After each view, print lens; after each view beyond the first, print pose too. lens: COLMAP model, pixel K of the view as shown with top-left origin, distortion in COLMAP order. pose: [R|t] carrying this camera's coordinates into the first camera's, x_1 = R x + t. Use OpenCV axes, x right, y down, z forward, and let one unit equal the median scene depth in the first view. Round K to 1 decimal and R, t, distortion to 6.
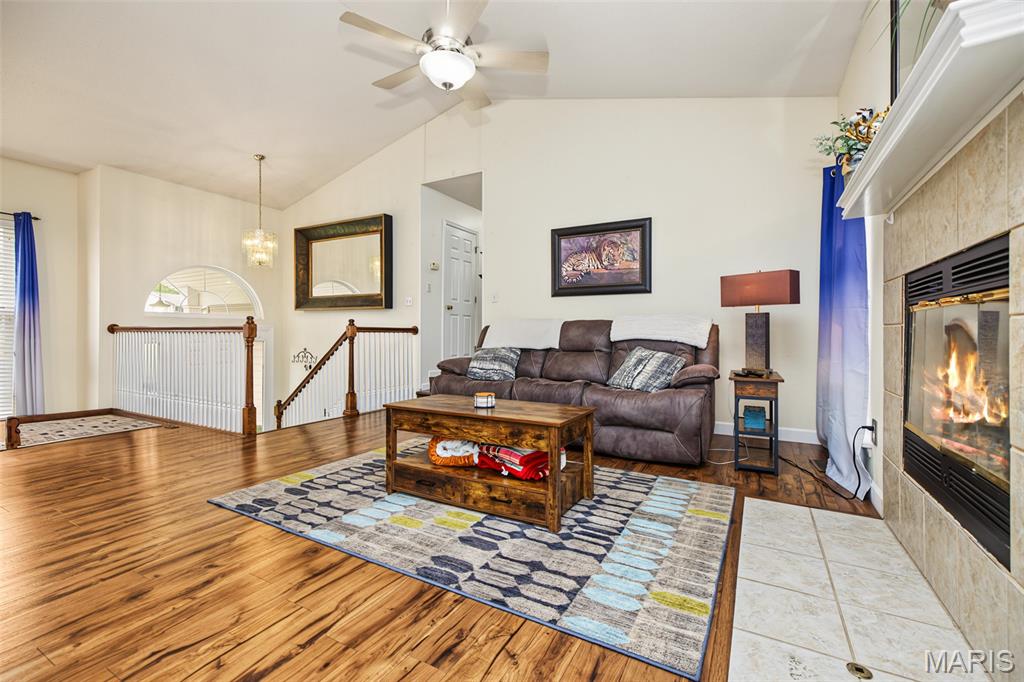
lens RADIAL K [[434.8, 0, 518.2], [0, 434.8, 333.6], [0, 0, 1]] dist [-0.000042, -0.000015]
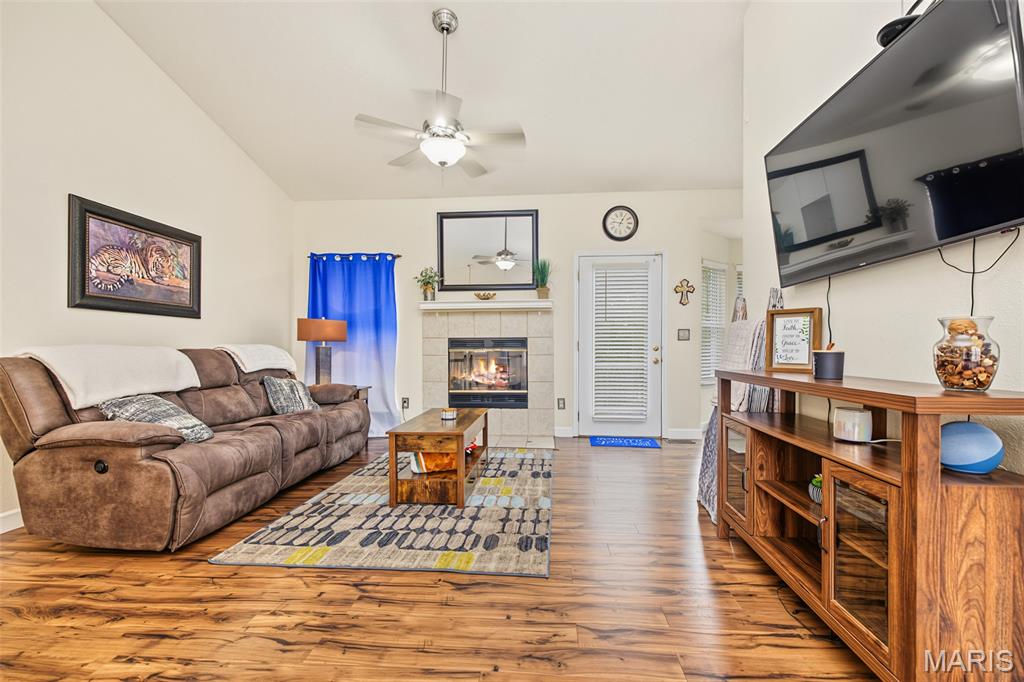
lens RADIAL K [[434.8, 0, 518.2], [0, 434.8, 333.6], [0, 0, 1]] dist [-0.000042, -0.000015]
pose [[-0.414830, 0.030689, 0.909381, -1.233522], [0.002915, 0.999471, -0.032400, -0.047368], [-0.909894, -0.010789, -0.414700, 1.182964]]
